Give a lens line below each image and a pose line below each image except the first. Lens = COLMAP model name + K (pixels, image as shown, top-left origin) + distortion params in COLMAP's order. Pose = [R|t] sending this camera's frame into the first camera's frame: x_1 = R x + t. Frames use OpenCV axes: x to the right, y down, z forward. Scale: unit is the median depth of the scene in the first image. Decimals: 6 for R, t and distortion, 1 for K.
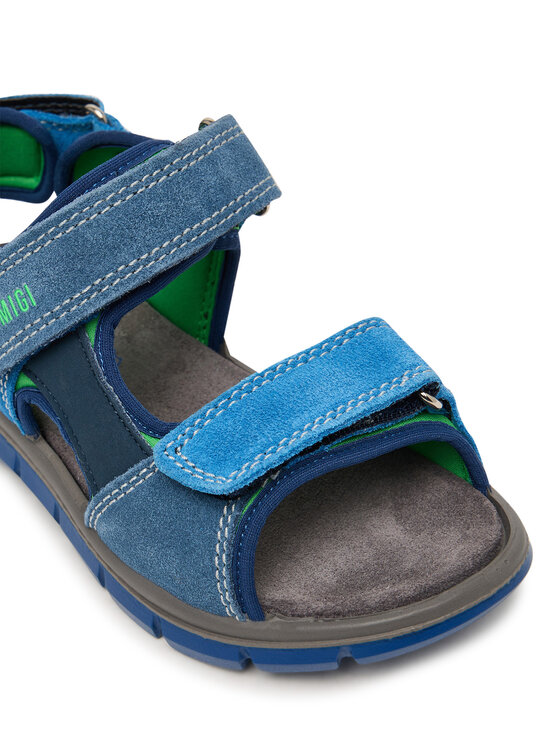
lens RADIAL K [[1504.9, 0, 279.4], [0, 1504.9, 372.5], [0, 0, 1]] dist [-0.014292, 0.000000]
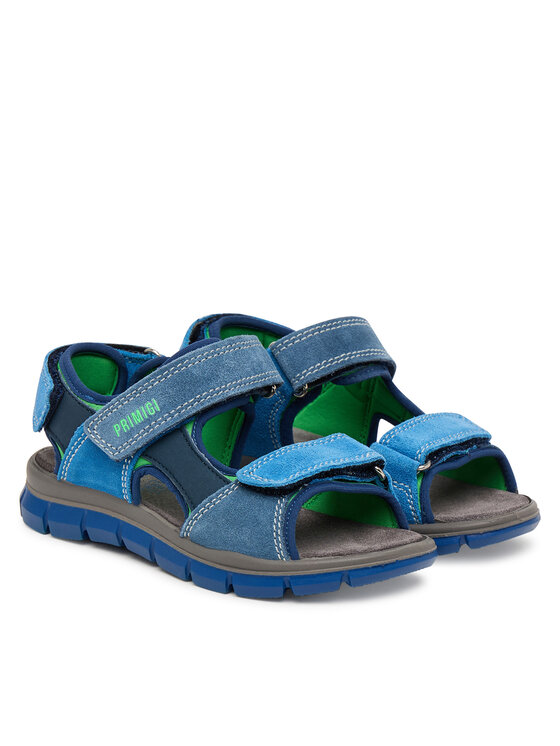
lens RADIAL K [[2195.8, 0, 280.1], [0, 2195.8, 373.0], [0, 0, 1]] dist [-0.146307, 0.000000]
pose [[0.980869, 0.080609, 0.177197, -0.488474], [-0.003066, 0.916525, -0.399967, 0.954263], [-0.194646, 0.391772, 0.899237, -1.370969]]
